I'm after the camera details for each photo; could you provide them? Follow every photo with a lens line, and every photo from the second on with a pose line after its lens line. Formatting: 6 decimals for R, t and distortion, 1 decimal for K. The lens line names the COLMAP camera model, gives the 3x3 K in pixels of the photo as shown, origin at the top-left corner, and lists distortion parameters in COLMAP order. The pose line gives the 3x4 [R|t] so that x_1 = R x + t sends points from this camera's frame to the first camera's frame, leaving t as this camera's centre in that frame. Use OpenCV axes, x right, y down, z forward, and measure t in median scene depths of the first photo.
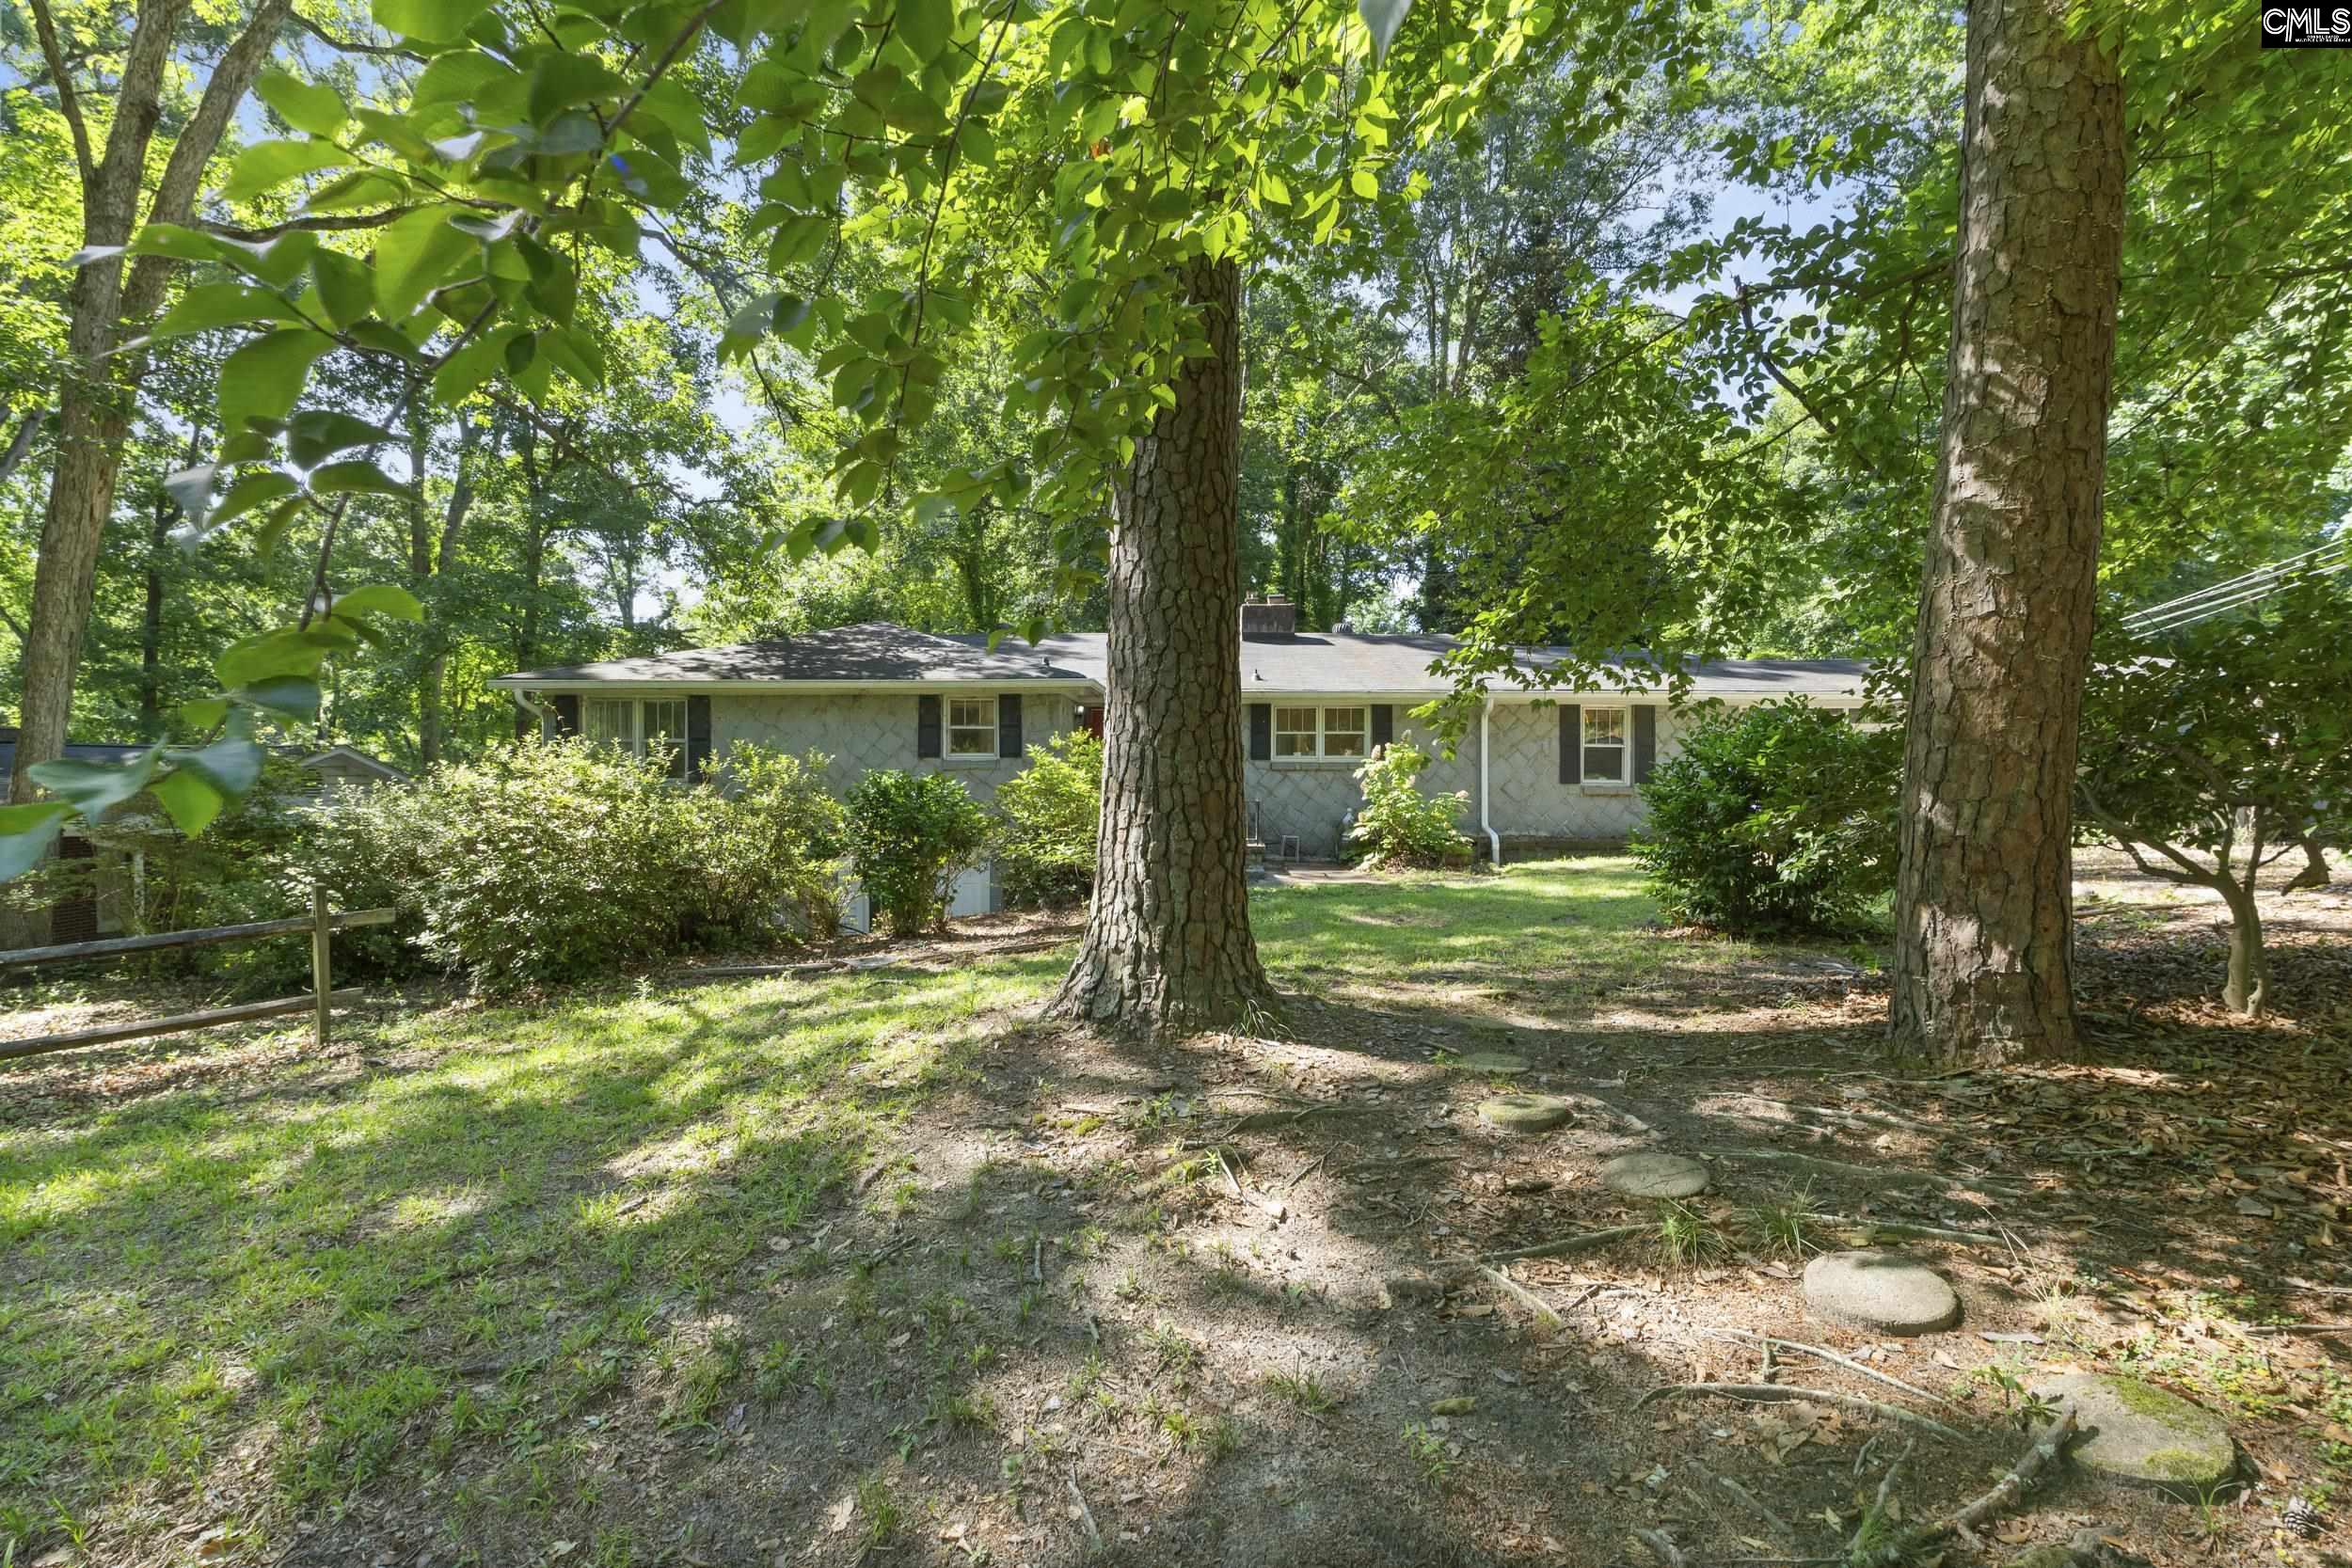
lens RADIAL K [[1077.2, 0, 1175.8], [0, 1077.2, 772.8], [0, 0, 1]] dist [0.000587, -0.000173]
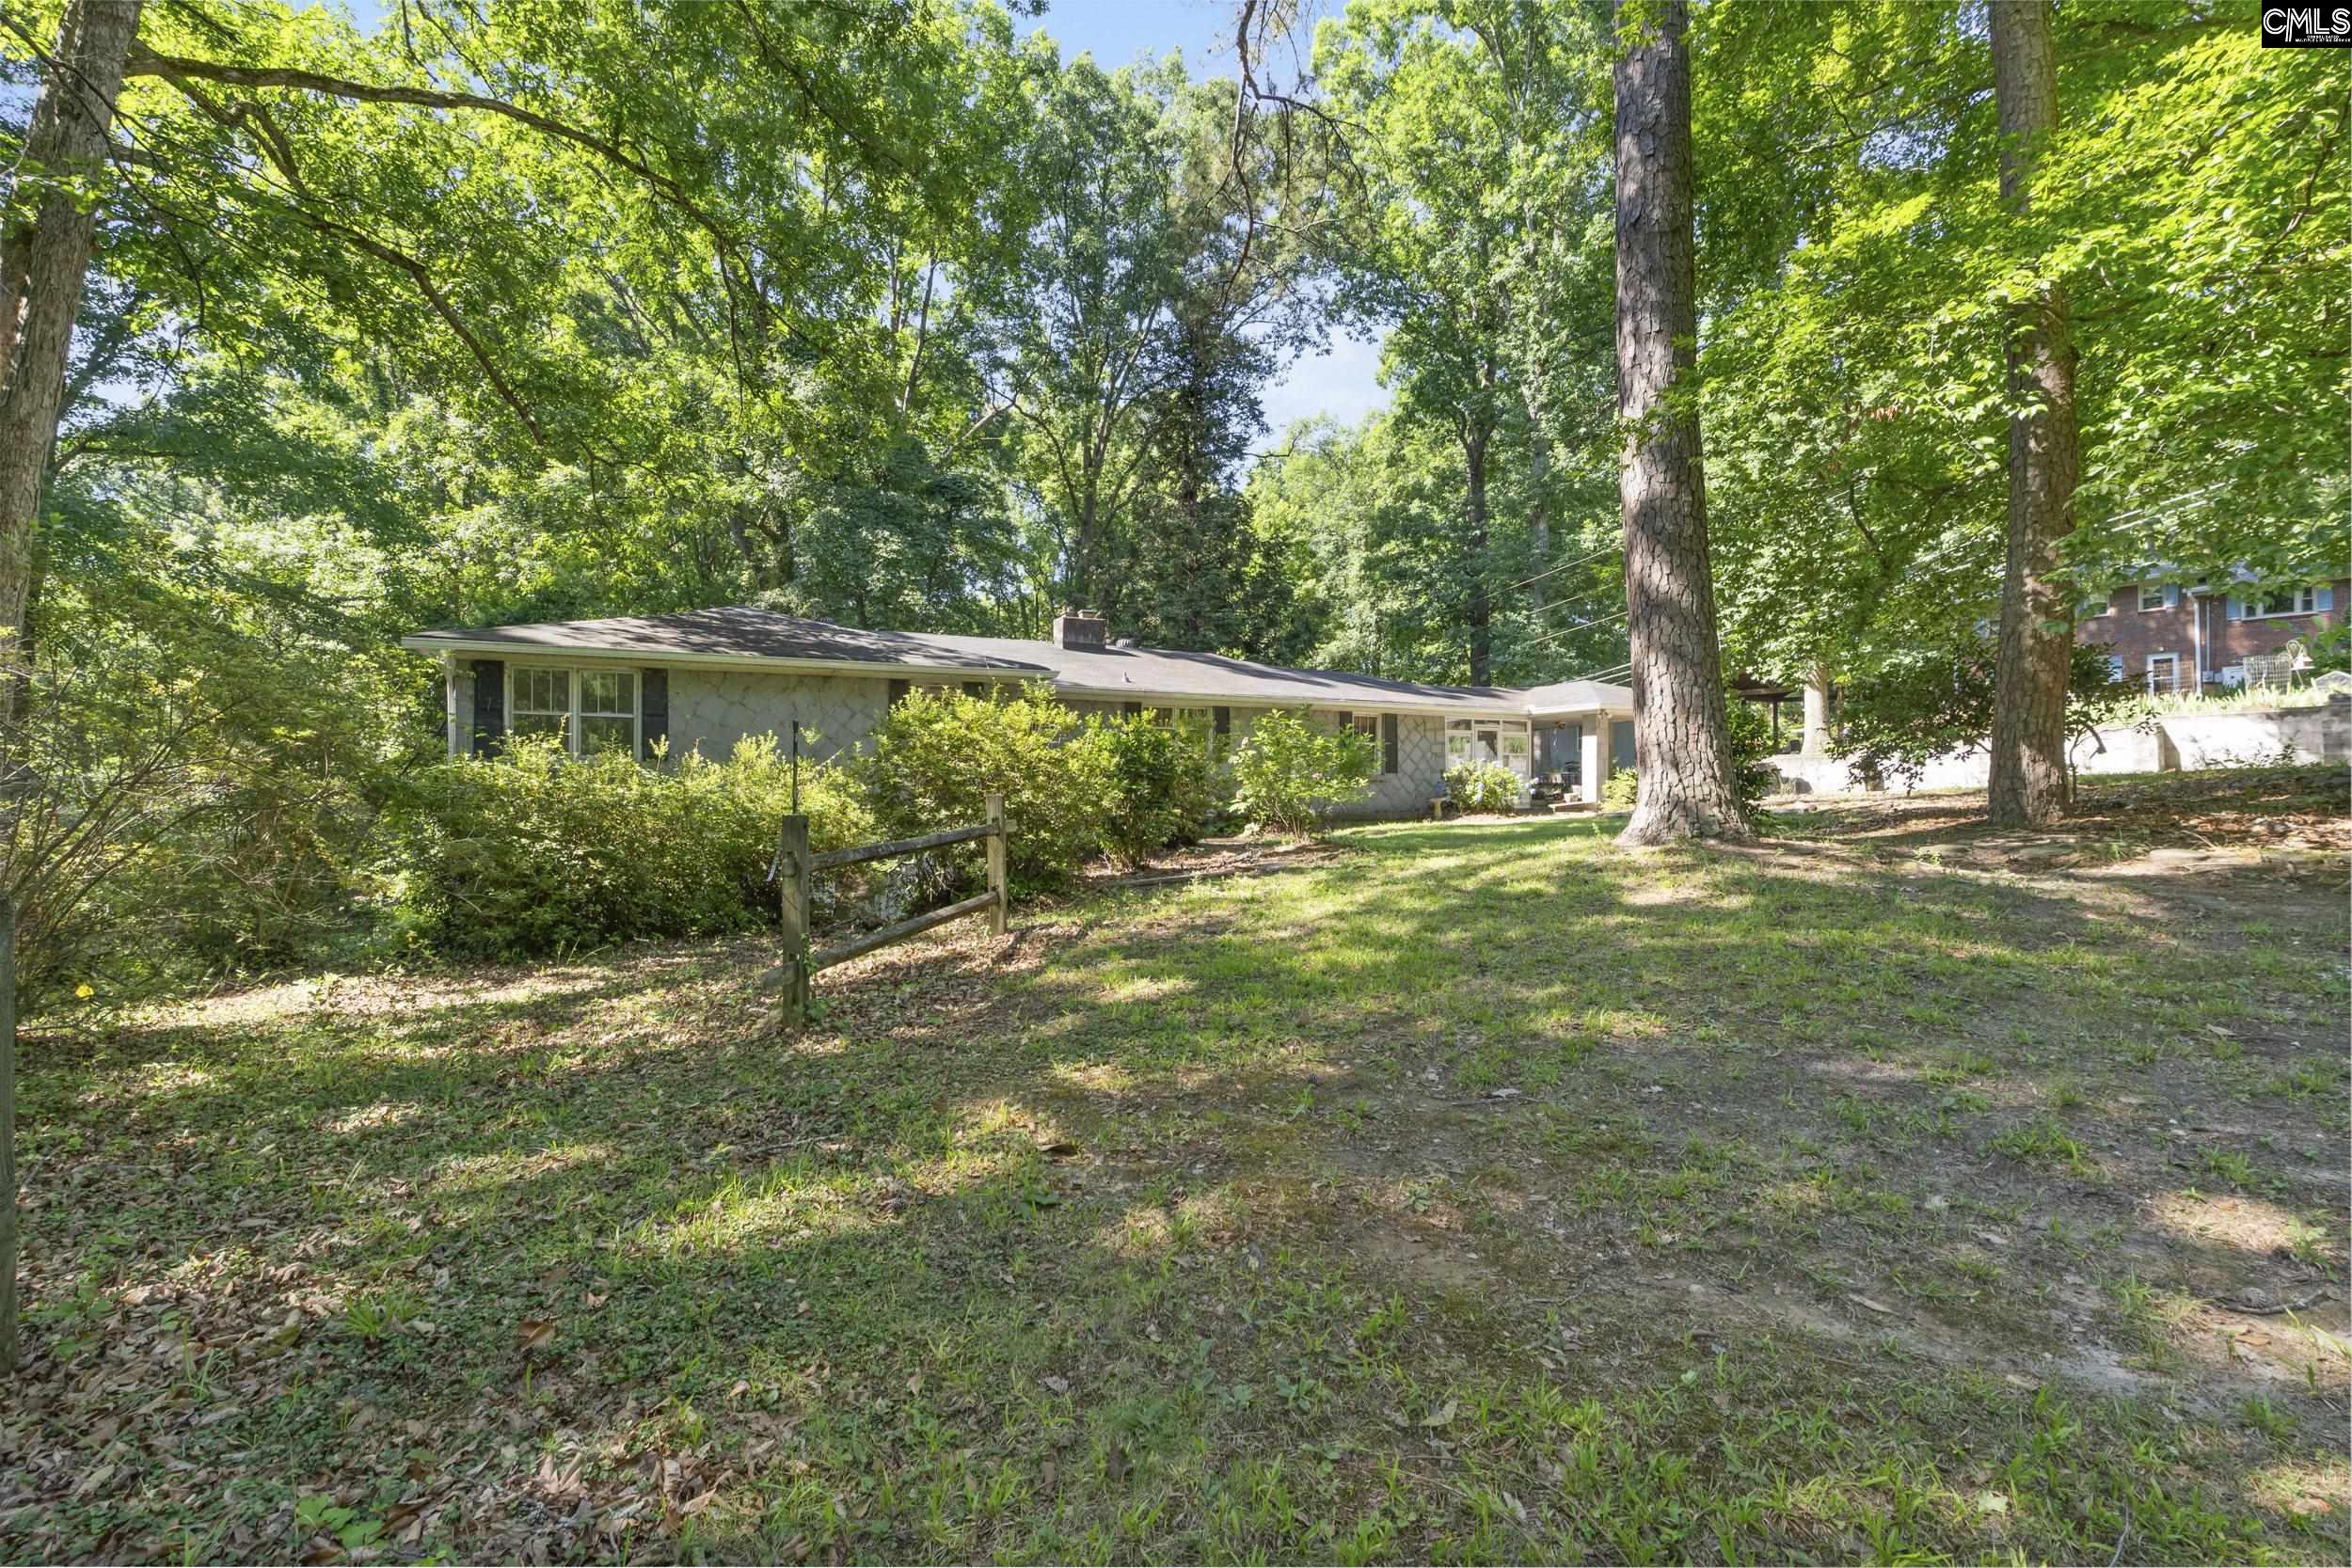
lens RADIAL K [[1077.2, 0, 1172.3], [0, 1077.2, 787.1], [0, 0, 1]] dist [0.000587, -0.000173]
pose [[0.873288, -0.001742, 0.487202, -0.506246], [0.007837, 0.999914, -0.010473, 0.045625], [-0.487142, 0.012964, 0.873227, -0.042526]]
